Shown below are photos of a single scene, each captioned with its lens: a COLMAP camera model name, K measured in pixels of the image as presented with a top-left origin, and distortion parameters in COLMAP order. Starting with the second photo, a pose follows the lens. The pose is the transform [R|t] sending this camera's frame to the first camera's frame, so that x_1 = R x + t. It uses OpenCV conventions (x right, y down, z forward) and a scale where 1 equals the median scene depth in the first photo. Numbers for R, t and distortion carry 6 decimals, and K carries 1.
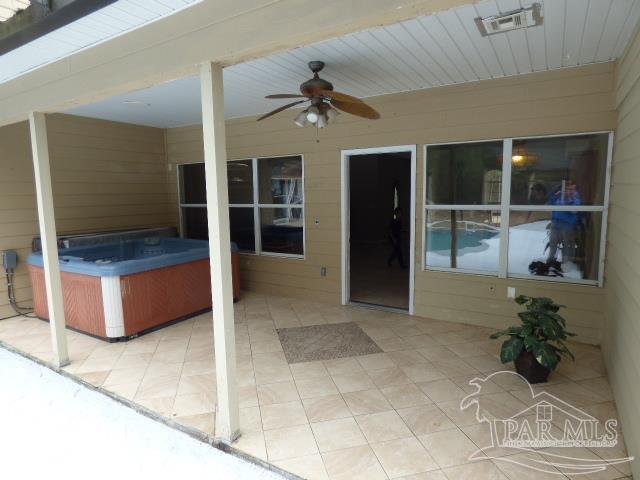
lens RADIAL K [[393.1, 0, 320.0], [0, 393.1, 240.0], [0, 0, 1]] dist [-0.001890, -0.018923]
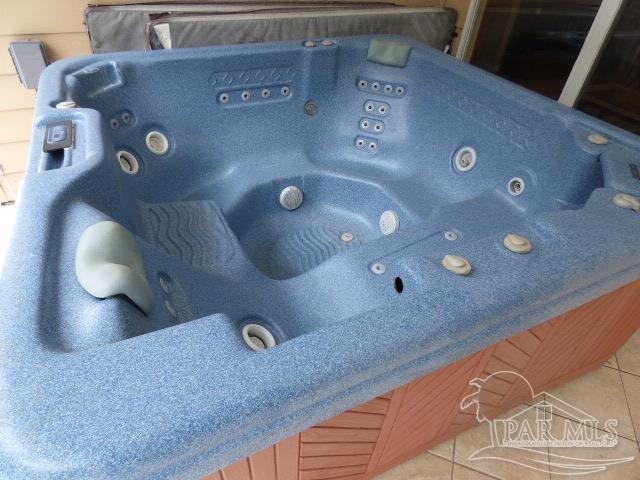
lens RADIAL K [[393.1, 0, 320.0], [0, 393.1, 240.0], [0, 0, 1]] dist [-0.001890, -0.018923]
pose [[0.840830, 0.395067, -0.370037, -0.293461], [-0.135288, 0.815291, 0.563025, -0.052422], [0.524120, -0.423347, 0.738969, 0.662344]]
